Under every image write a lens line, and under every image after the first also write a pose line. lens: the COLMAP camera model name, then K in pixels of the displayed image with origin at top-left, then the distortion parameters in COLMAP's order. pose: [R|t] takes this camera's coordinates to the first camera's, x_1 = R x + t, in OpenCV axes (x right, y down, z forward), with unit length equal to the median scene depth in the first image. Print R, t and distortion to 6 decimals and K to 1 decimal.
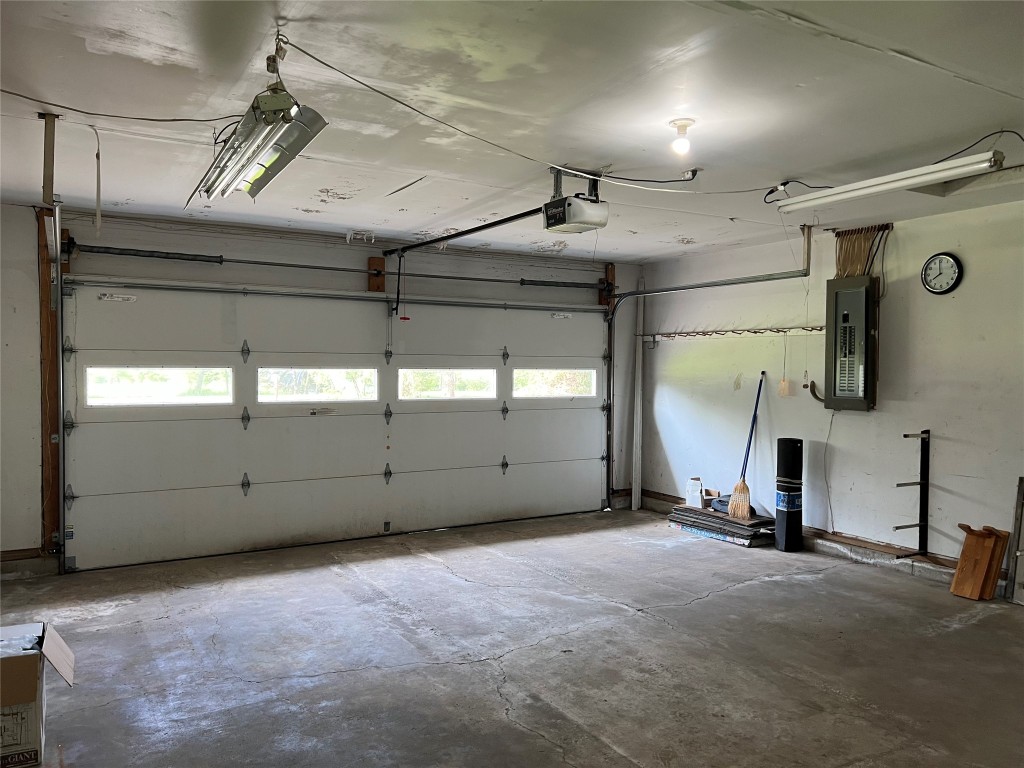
lens RADIAL K [[779.6, 0, 520.1], [0, 779.6, 389.4], [0, 0, 1]] dist [0.105102, -0.130305]
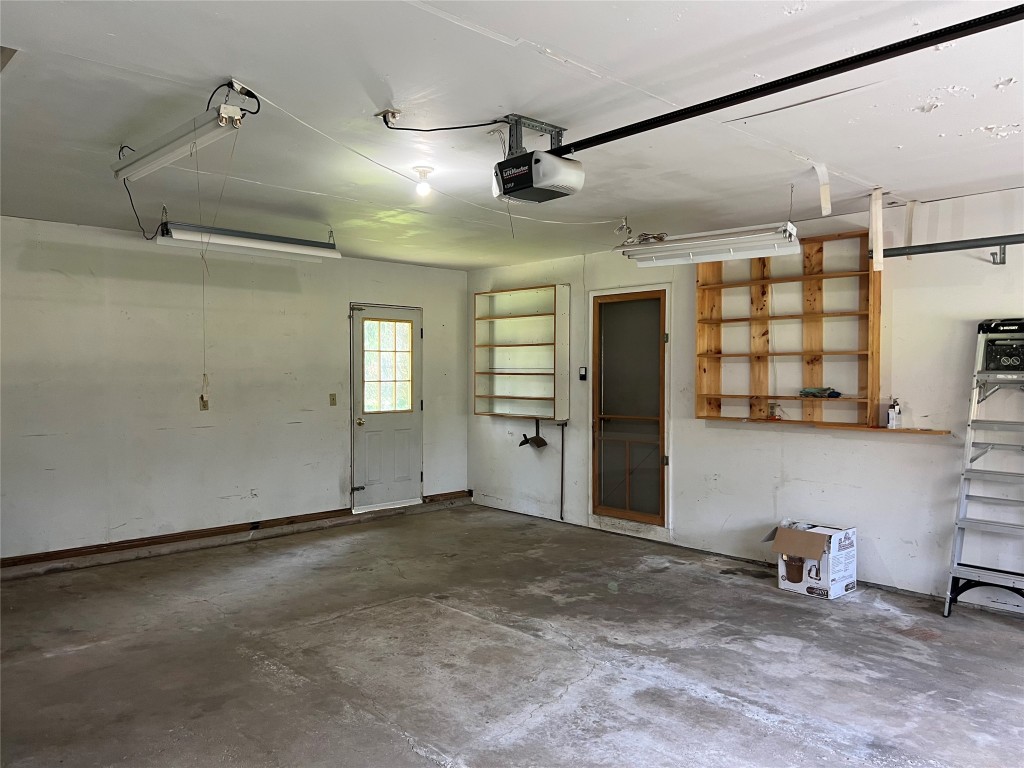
lens RADIAL K [[779.6, 0, 520.1], [0, 779.6, 389.4], [0, 0, 1]] dist [0.105102, -0.130305]
pose [[-0.974965, -0.001330, -0.222354, 0.303886], [-0.013848, 0.998404, 0.054746, -0.061550], [0.221926, 0.056455, -0.973428, 2.062788]]
